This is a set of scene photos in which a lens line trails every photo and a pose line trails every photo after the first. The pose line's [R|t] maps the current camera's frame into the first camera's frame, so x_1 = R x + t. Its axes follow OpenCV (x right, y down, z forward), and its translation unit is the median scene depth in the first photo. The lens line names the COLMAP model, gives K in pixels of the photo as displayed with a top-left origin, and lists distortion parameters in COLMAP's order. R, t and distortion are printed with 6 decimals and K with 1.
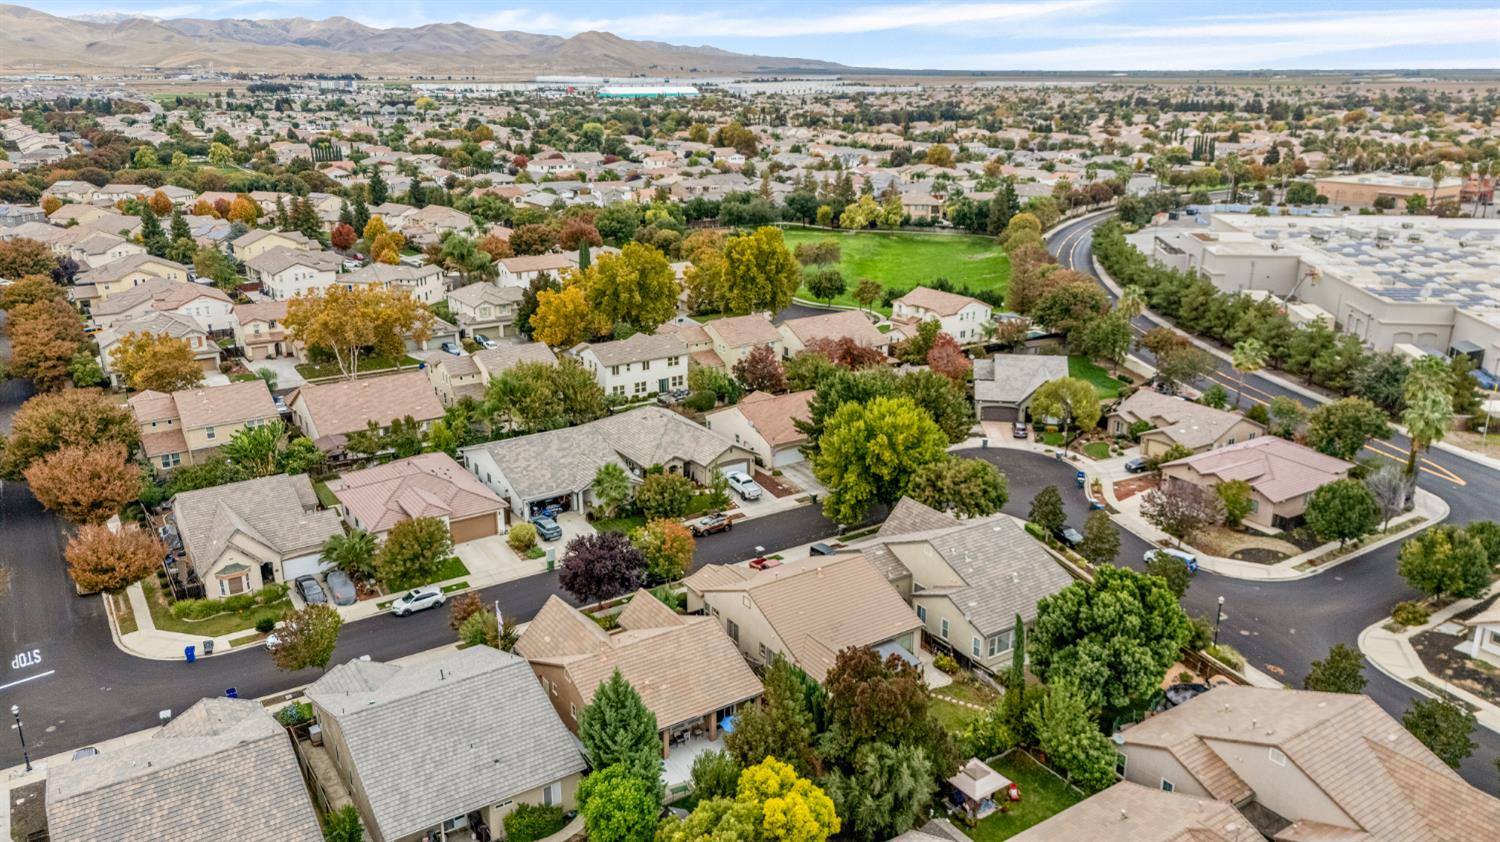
lens RADIAL K [[1104.7, 0, 757.2], [0, 1104.7, 416.2], [0, 0, 1]] dist [0.066141, -0.068155]
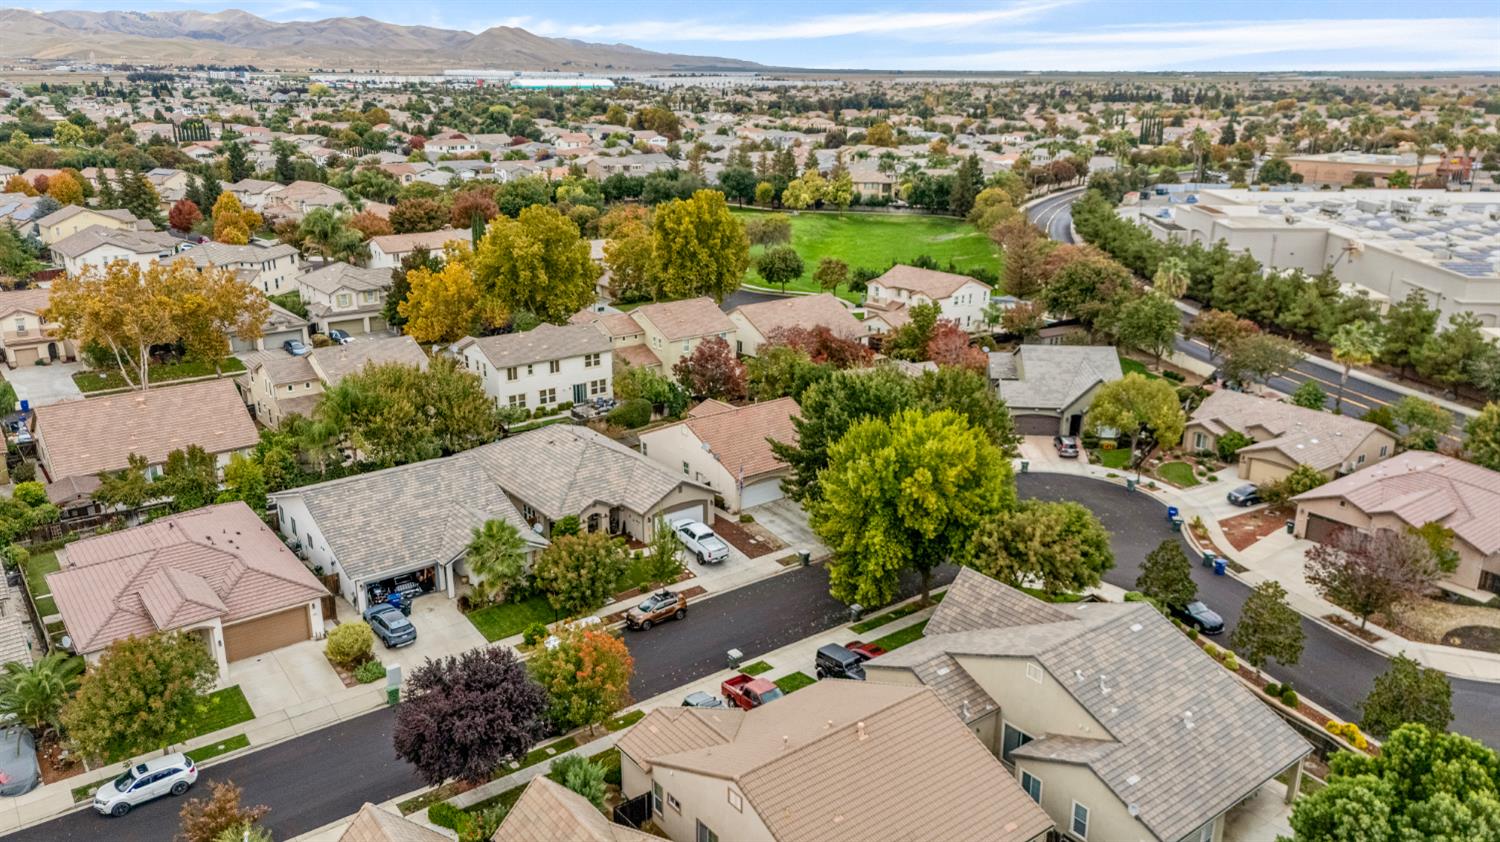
lens RADIAL K [[1104.7, 0, 757.2], [0, 1104.7, 416.2], [0, 0, 1]] dist [0.066141, -0.068155]
pose [[0.997367, -0.017011, 0.070496, -0.018234], [0.017059, 0.999854, -0.000076, -0.010129], [-0.070485, 0.001279, 0.997512, 0.247302]]
